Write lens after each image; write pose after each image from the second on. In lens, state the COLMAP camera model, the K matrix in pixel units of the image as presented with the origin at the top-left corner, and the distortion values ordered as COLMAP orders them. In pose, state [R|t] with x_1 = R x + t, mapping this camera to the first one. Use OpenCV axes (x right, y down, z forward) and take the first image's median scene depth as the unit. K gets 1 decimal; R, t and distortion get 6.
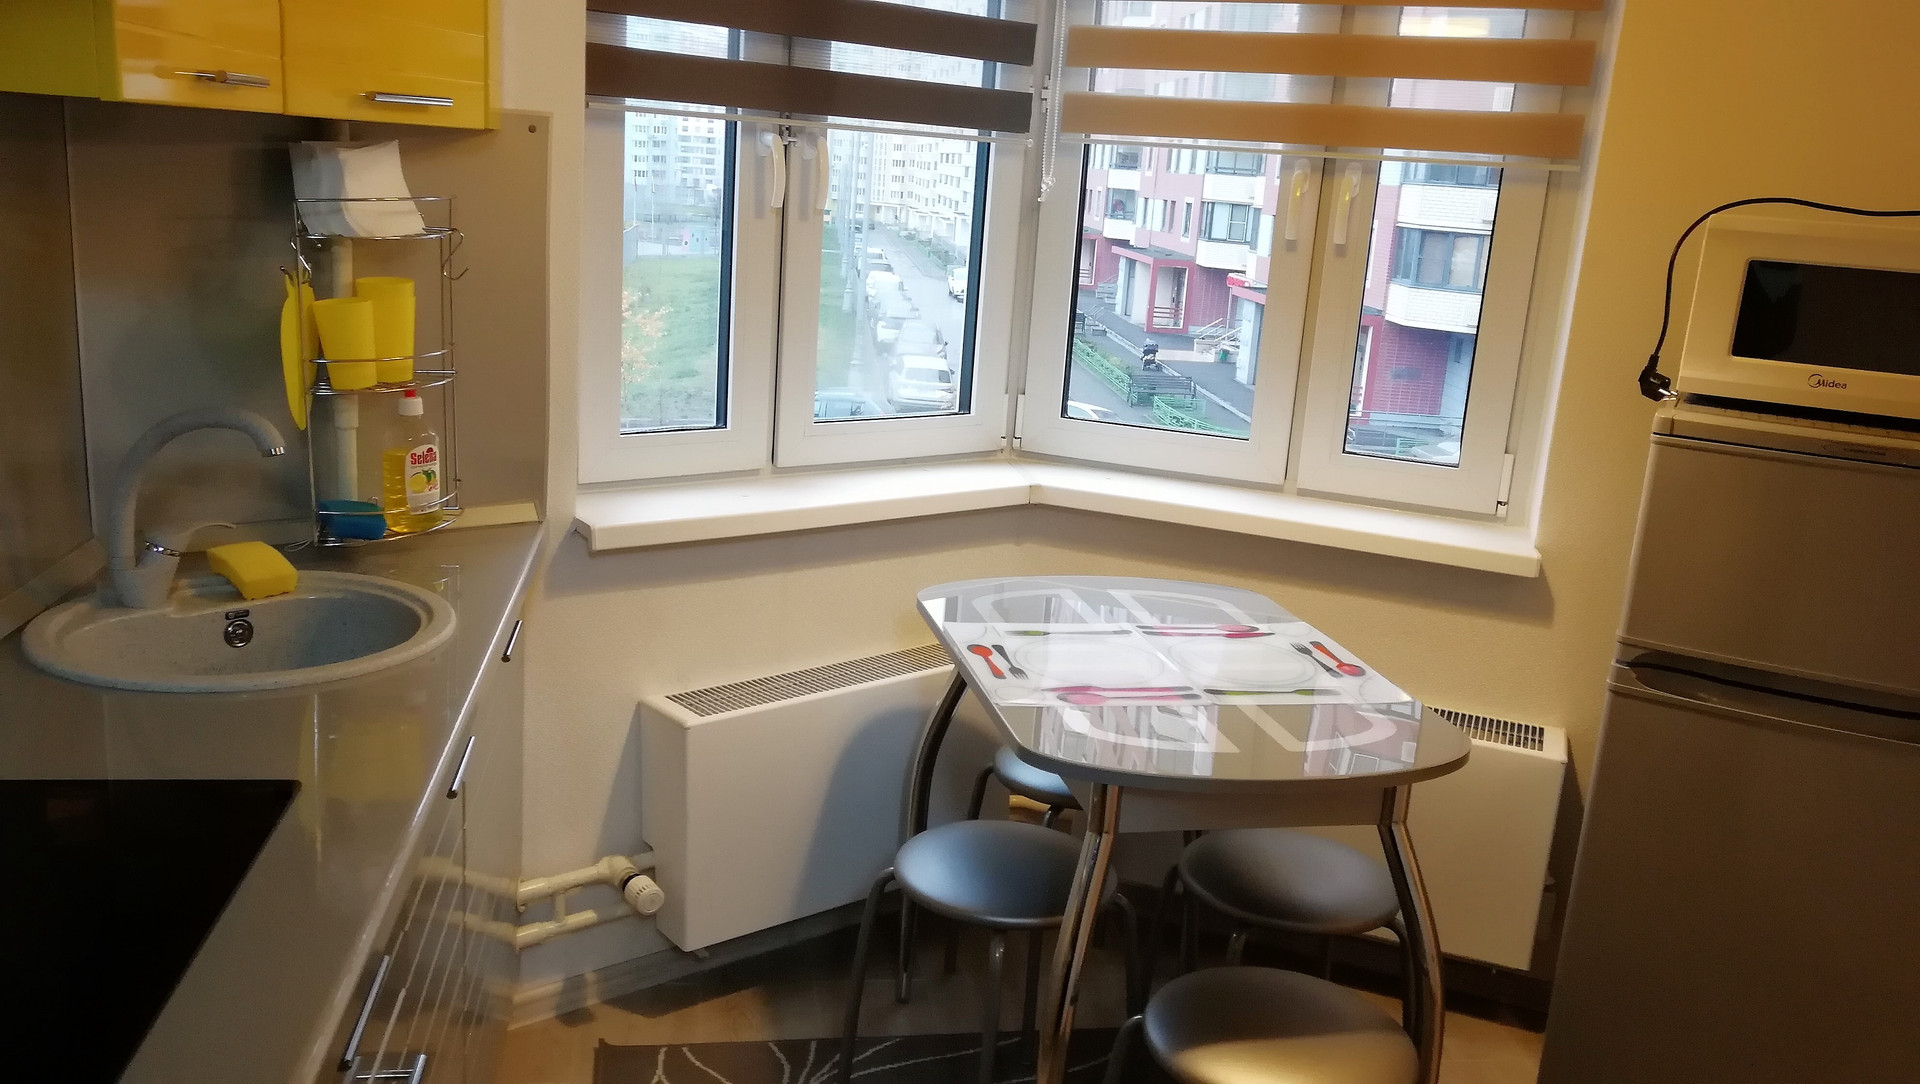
lens RADIAL K [[1536.1, 0, 960.0], [0, 1536.1, 542.0], [0, 0, 1]] dist [-0.003458, 0.009718]
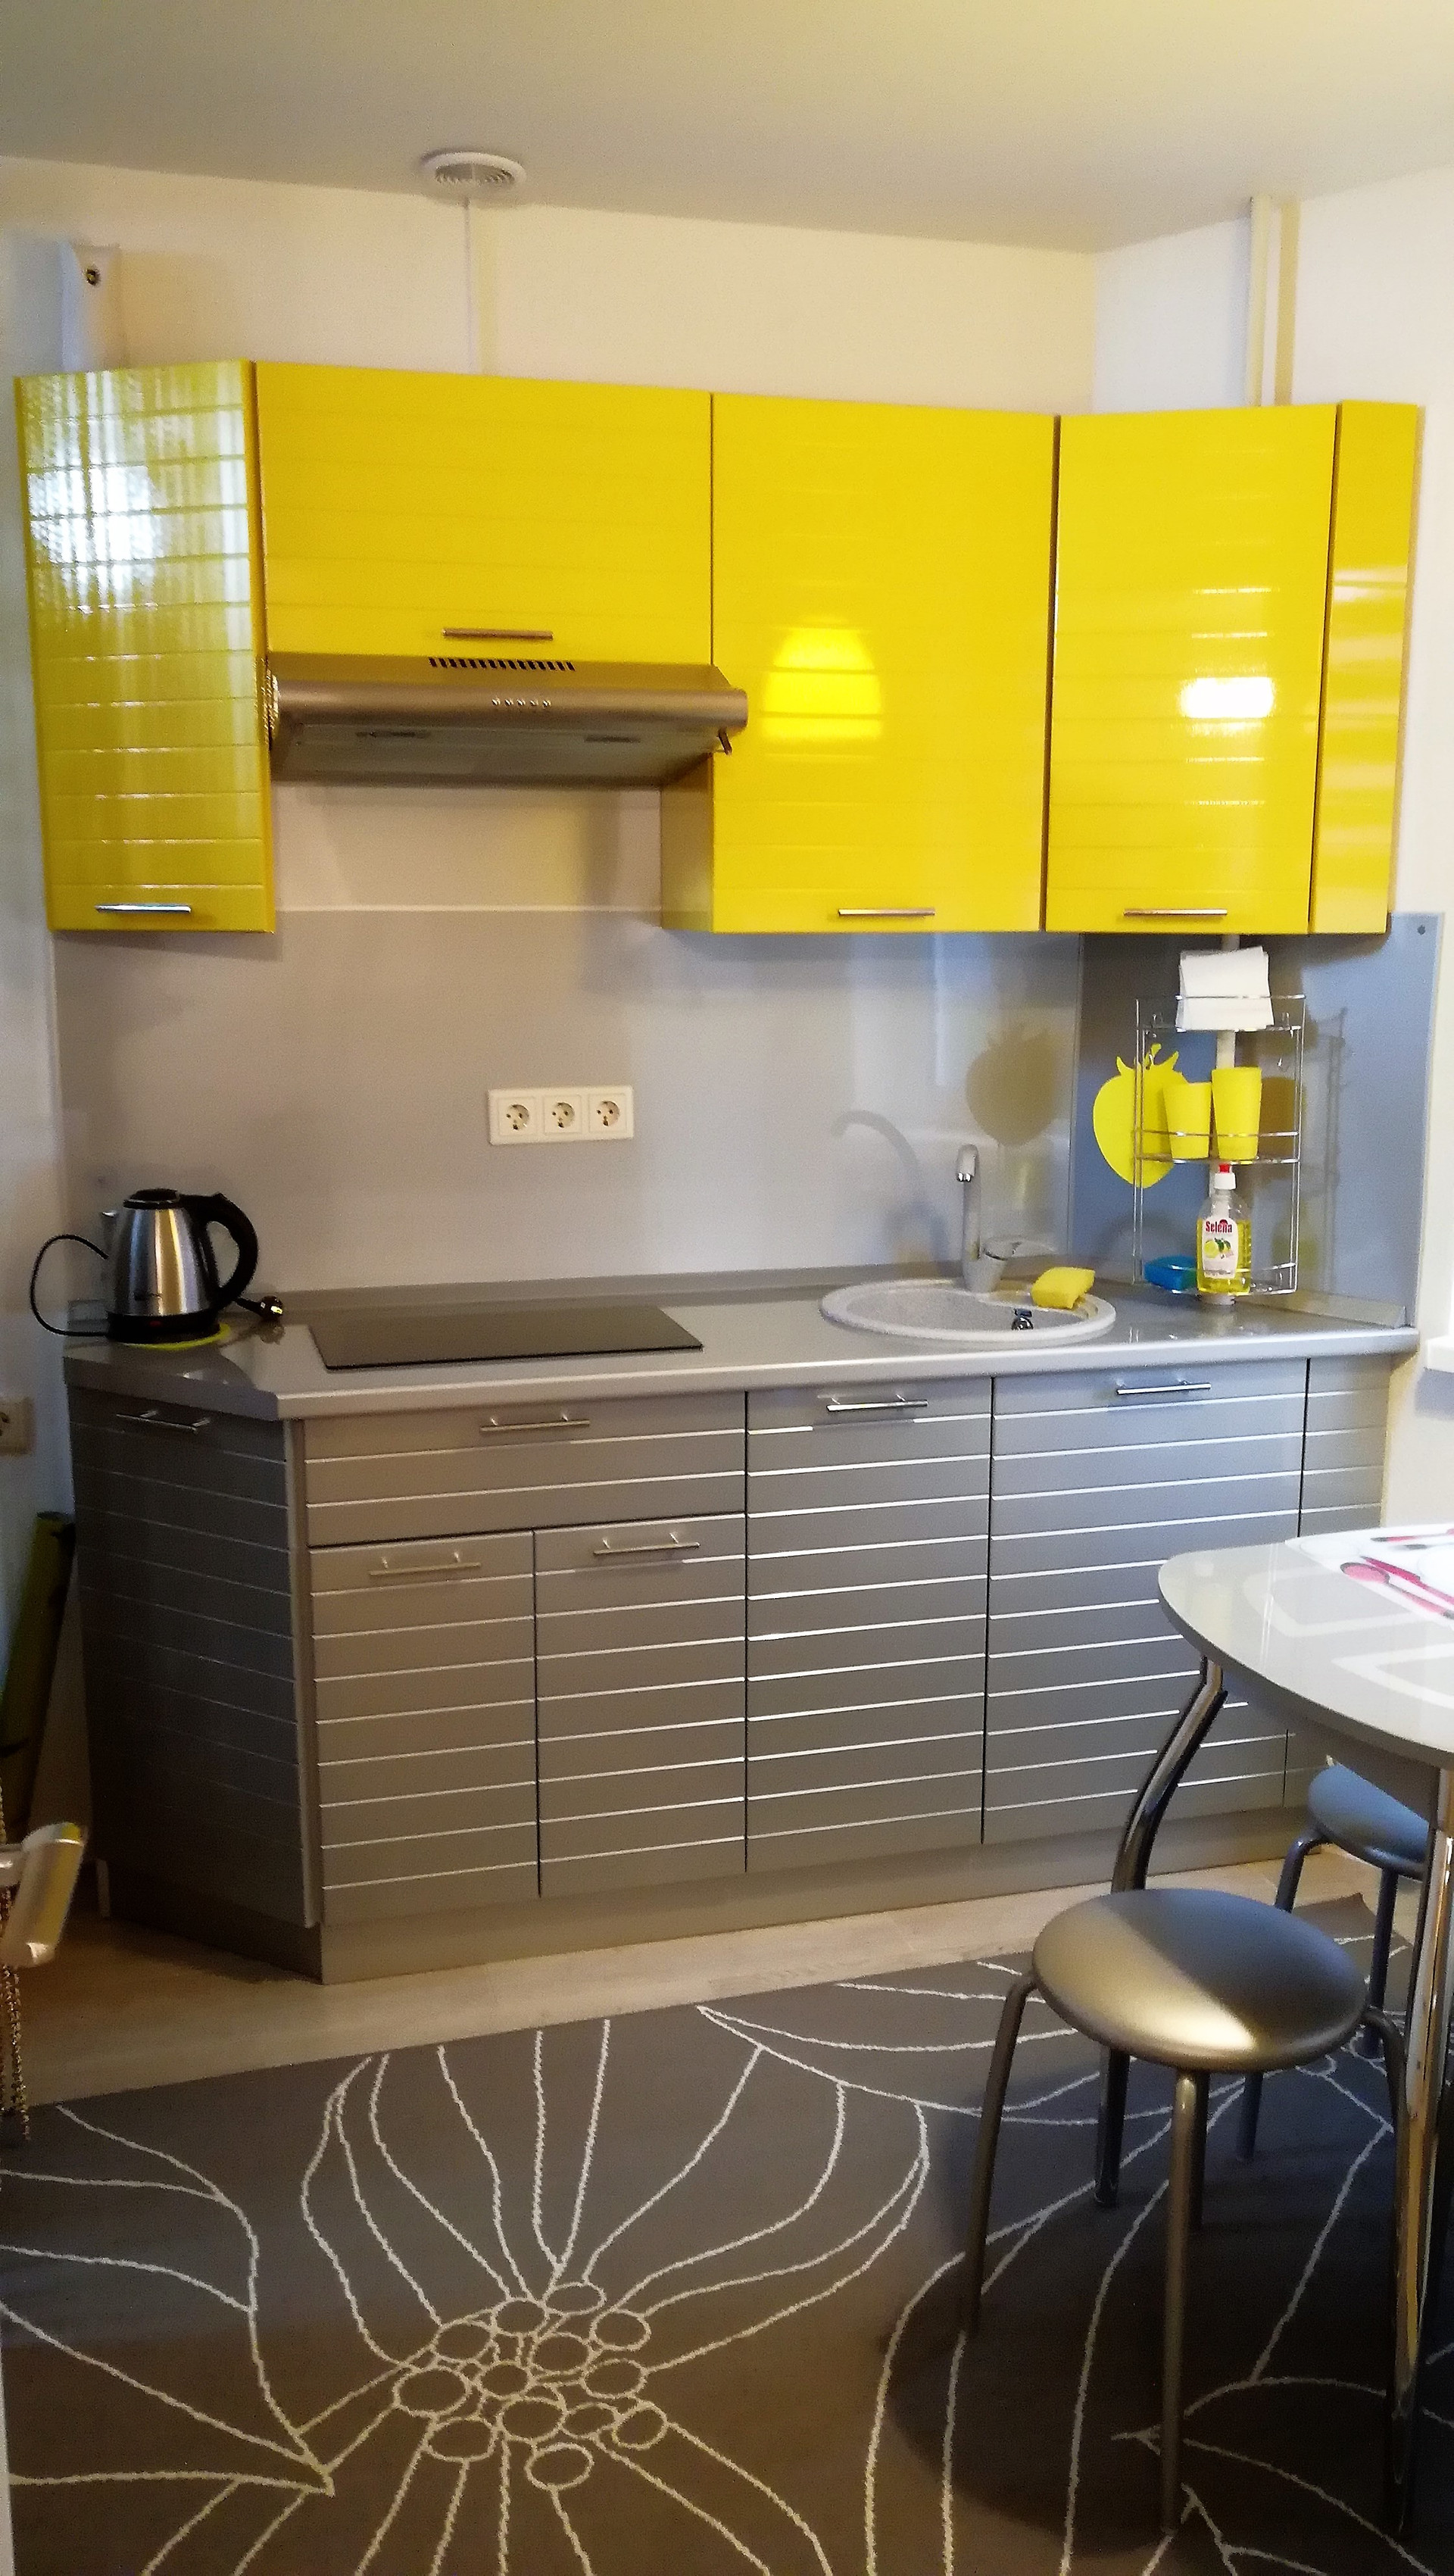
lens RADIAL K [[2079.2, 0, 727.0], [0, 2079.2, 1288.0], [0, 0, 1]] dist [0.001974, 0.003209]
pose [[0.103866, 0.120079, -0.987316, 0.987358], [-0.228123, 0.969097, 0.093865, -0.064987], [0.968076, 0.215480, 0.128049, 0.425424]]
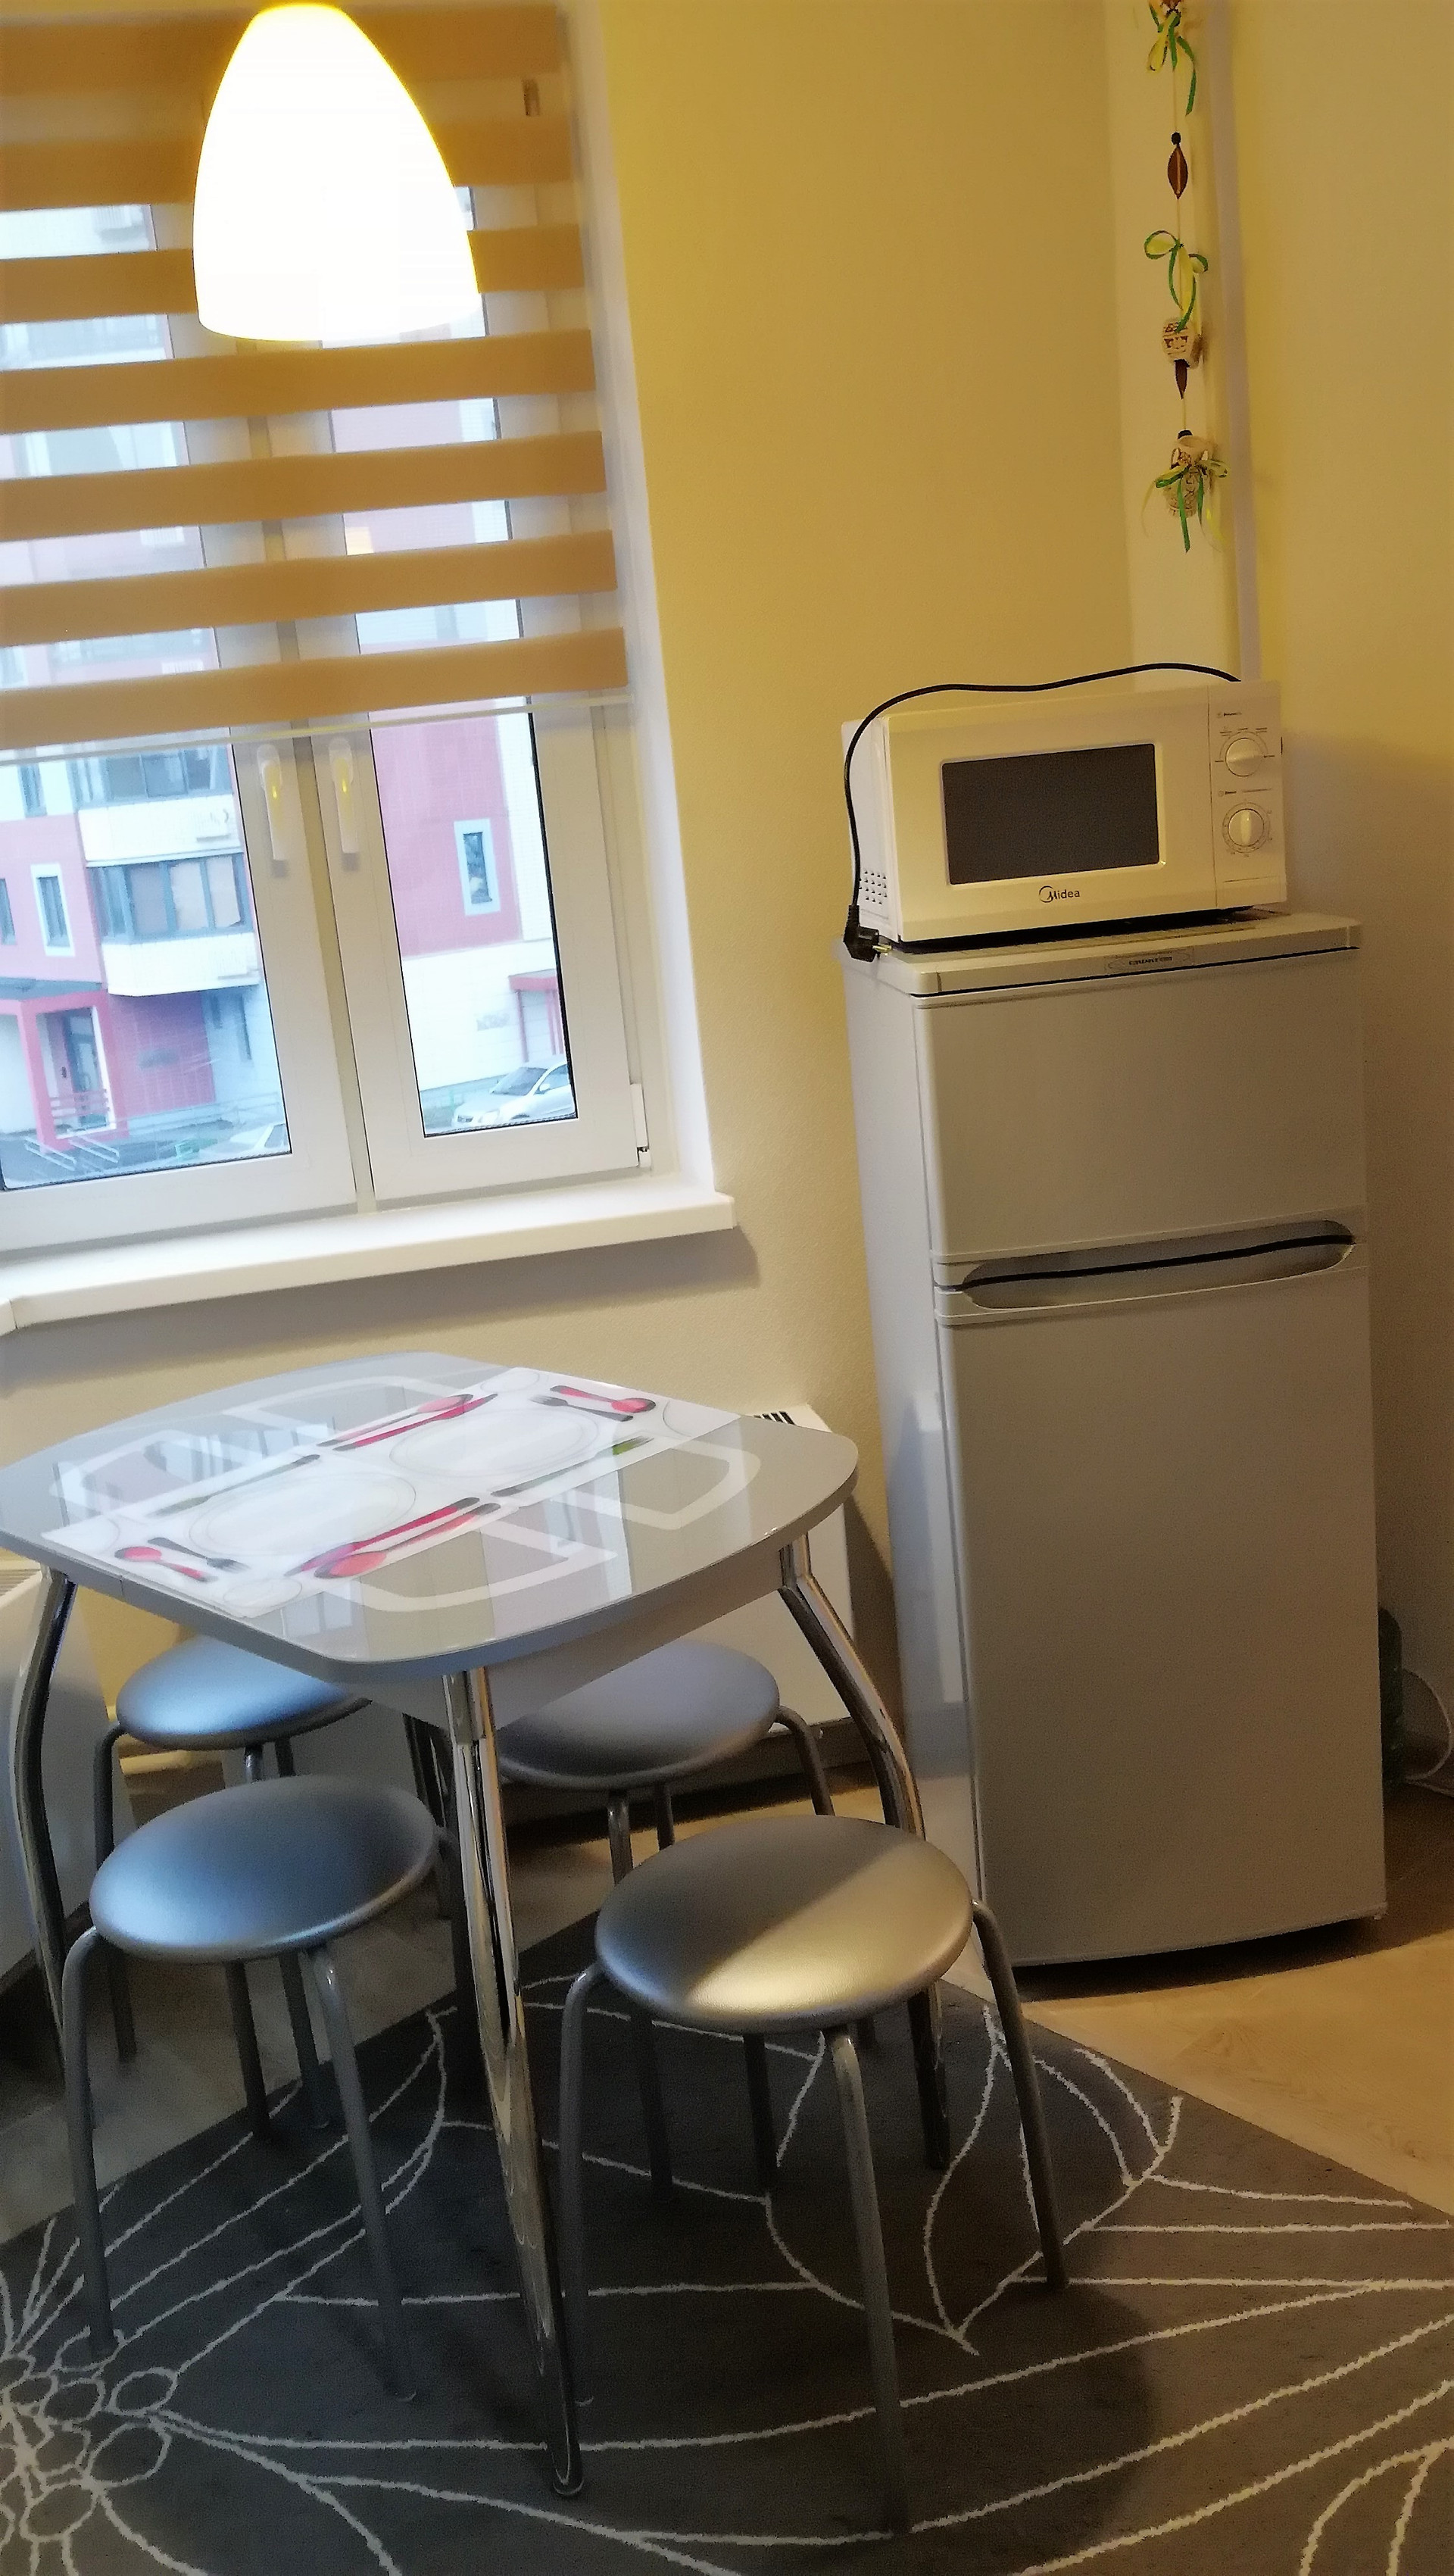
lens RADIAL K [[2079.2, 0, 727.0], [0, 2079.2, 1288.0], [0, 0, 1]] dist [0.001974, 0.003209]
pose [[0.828893, -0.278403, 0.485210, -0.165632], [0.278804, 0.957559, 0.073140, -0.028915], [-0.484979, 0.074654, 0.871333, 0.115018]]
